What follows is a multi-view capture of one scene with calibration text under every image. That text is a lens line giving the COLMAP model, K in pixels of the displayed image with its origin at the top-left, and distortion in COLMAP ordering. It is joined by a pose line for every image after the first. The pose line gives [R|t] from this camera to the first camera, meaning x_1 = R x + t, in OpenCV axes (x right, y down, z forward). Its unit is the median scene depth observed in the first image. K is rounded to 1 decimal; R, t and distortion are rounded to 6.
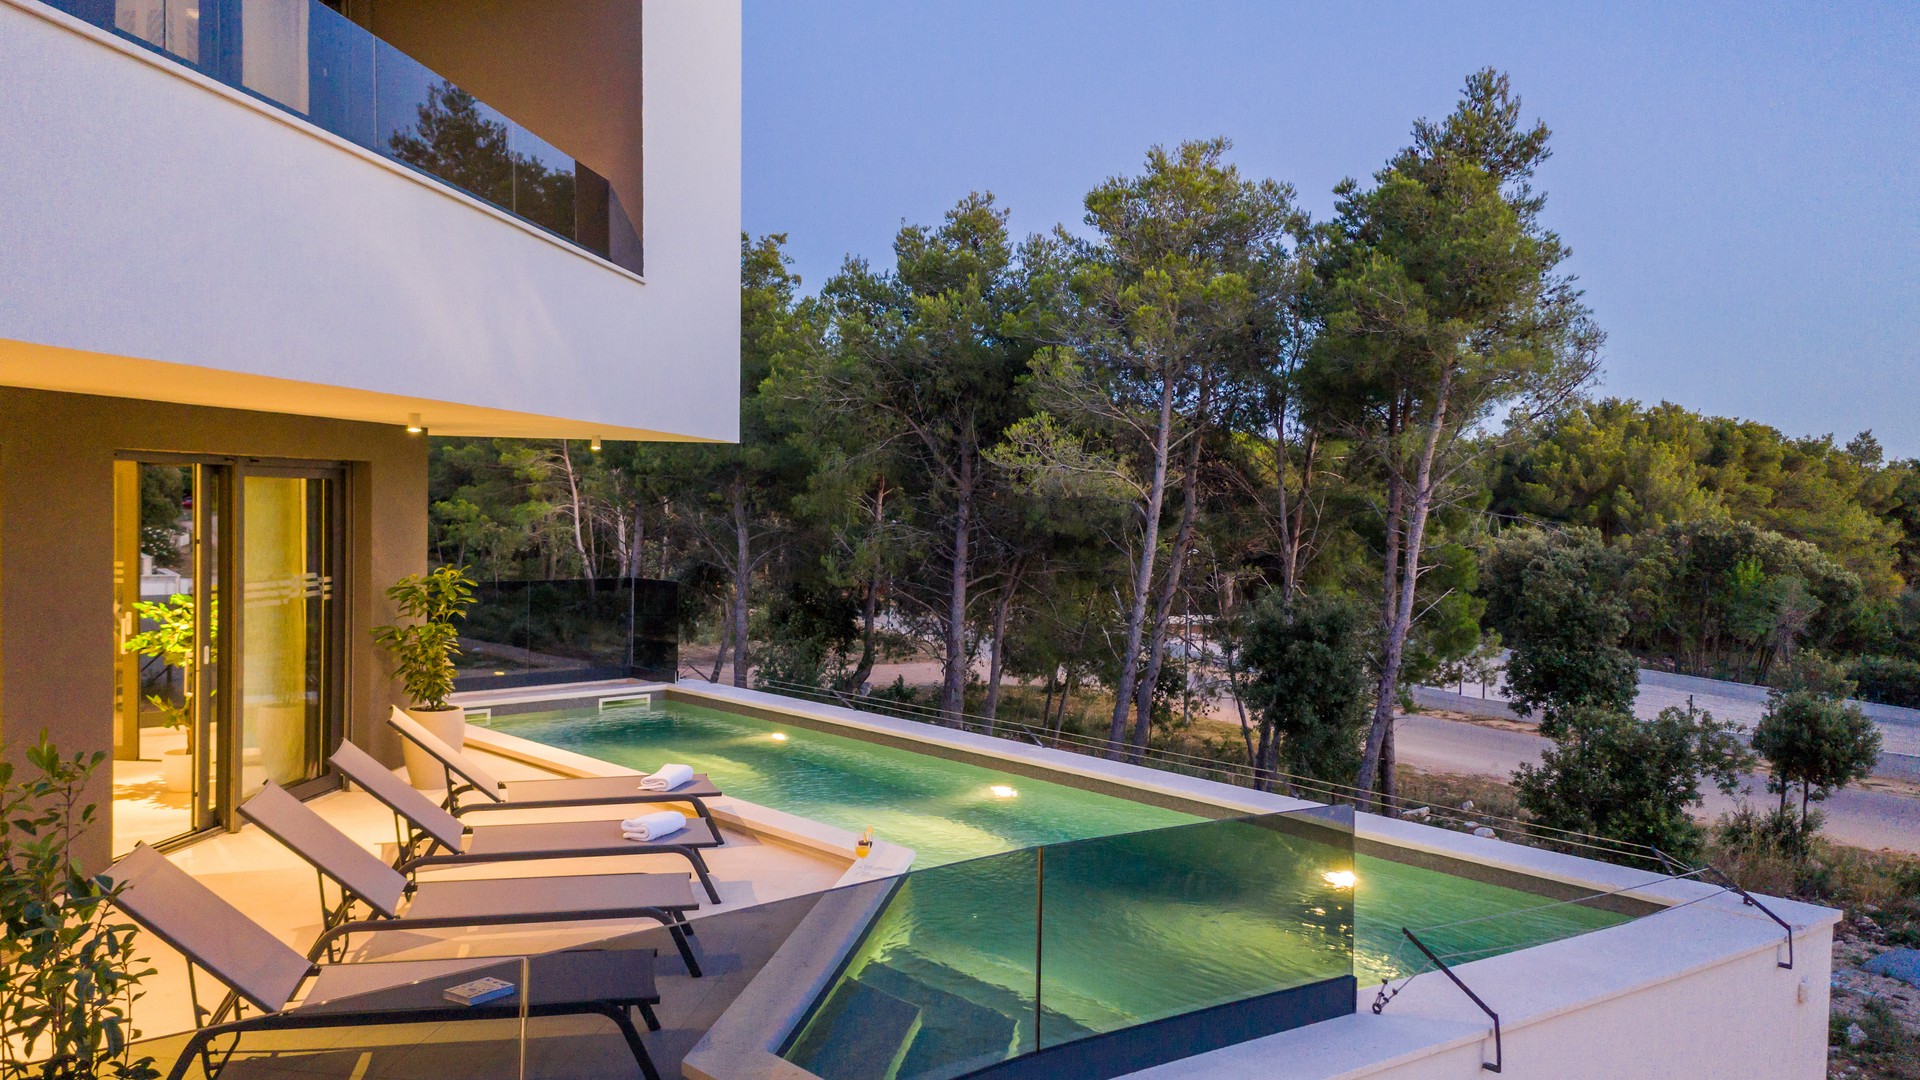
lens RADIAL K [[1587.4, 0, 960.0], [0, 1587.4, 540.0], [0, 0, 1]] dist [0.096868, -0.001056]
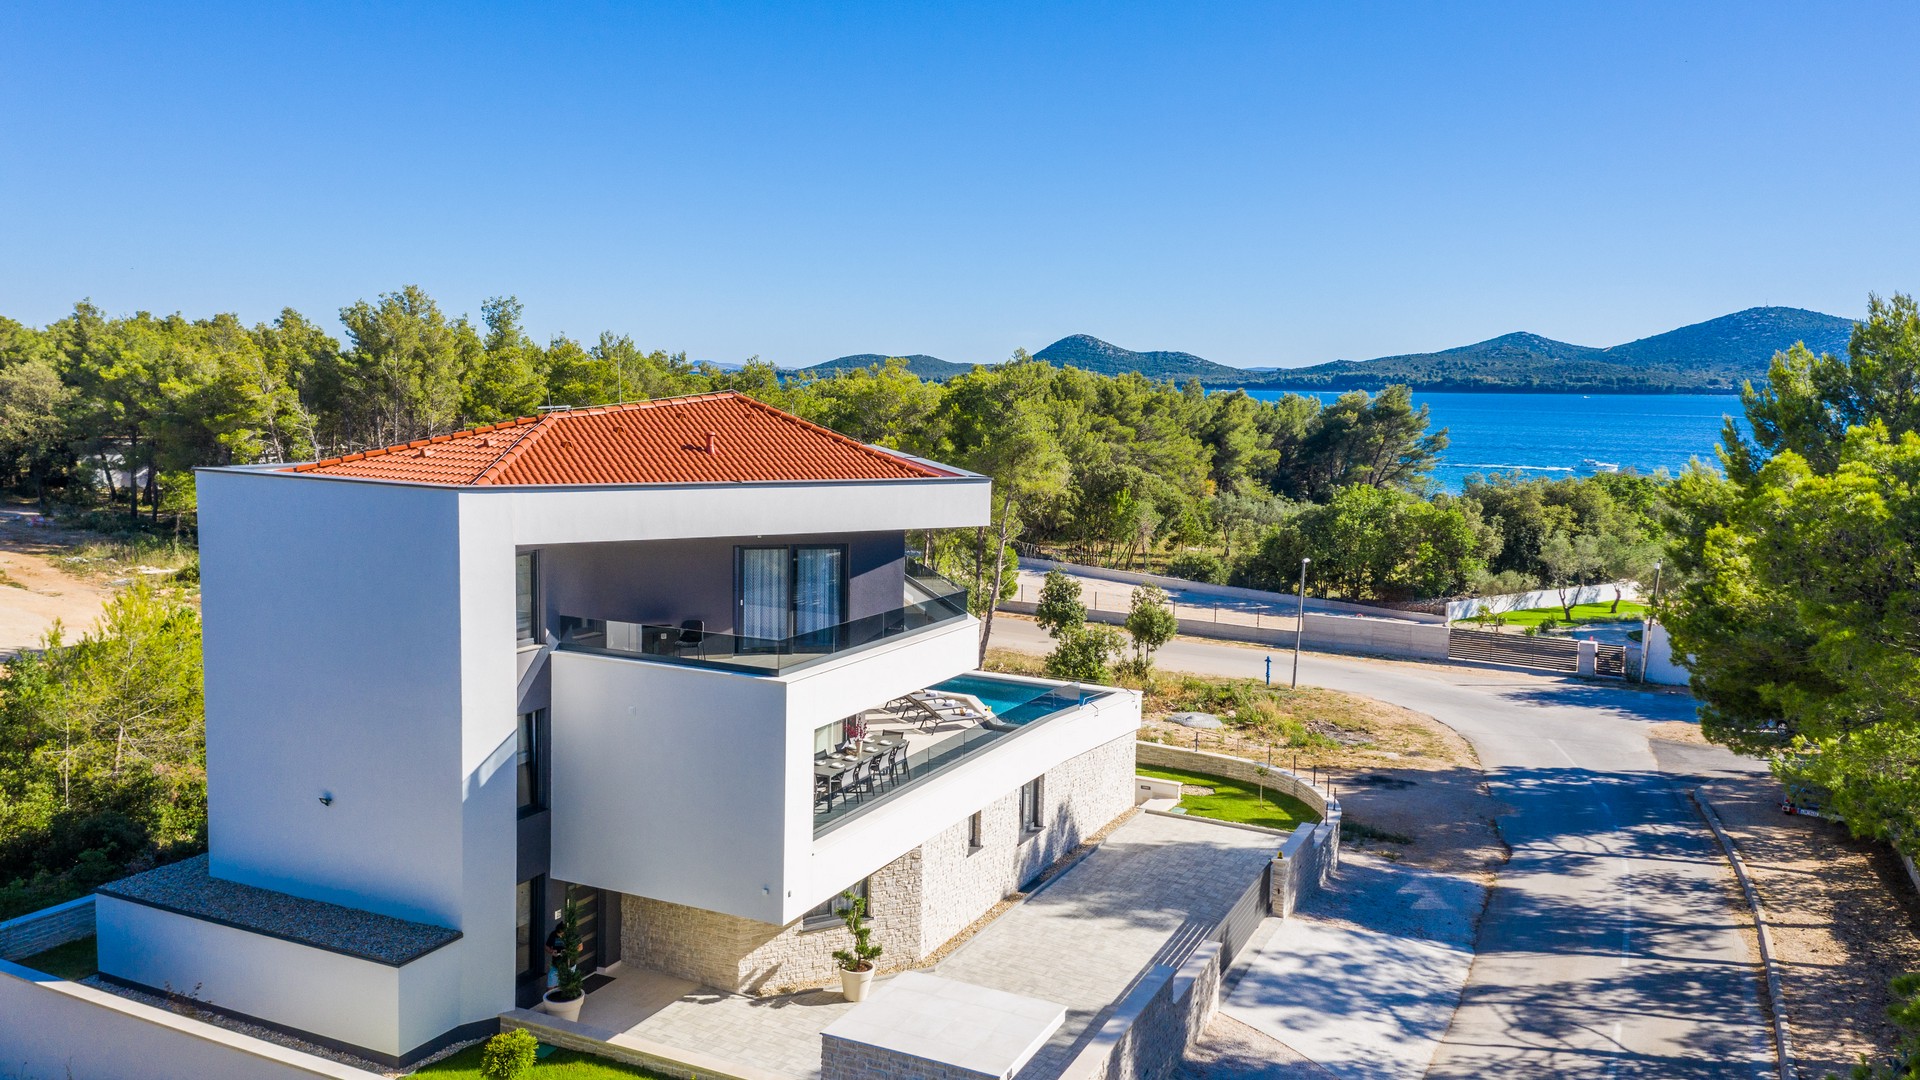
lens RADIAL K [[1587.4, 0, 960.0], [0, 1587.4, 540.0], [0, 0, 1]] dist [0.096868, -0.001056]
pose [[0.938470, -0.038263, 0.343235, -0.425019], [0.008024, 0.995991, 0.089091, -0.174859], [-0.345268, -0.080855, 0.935015, -0.858167]]
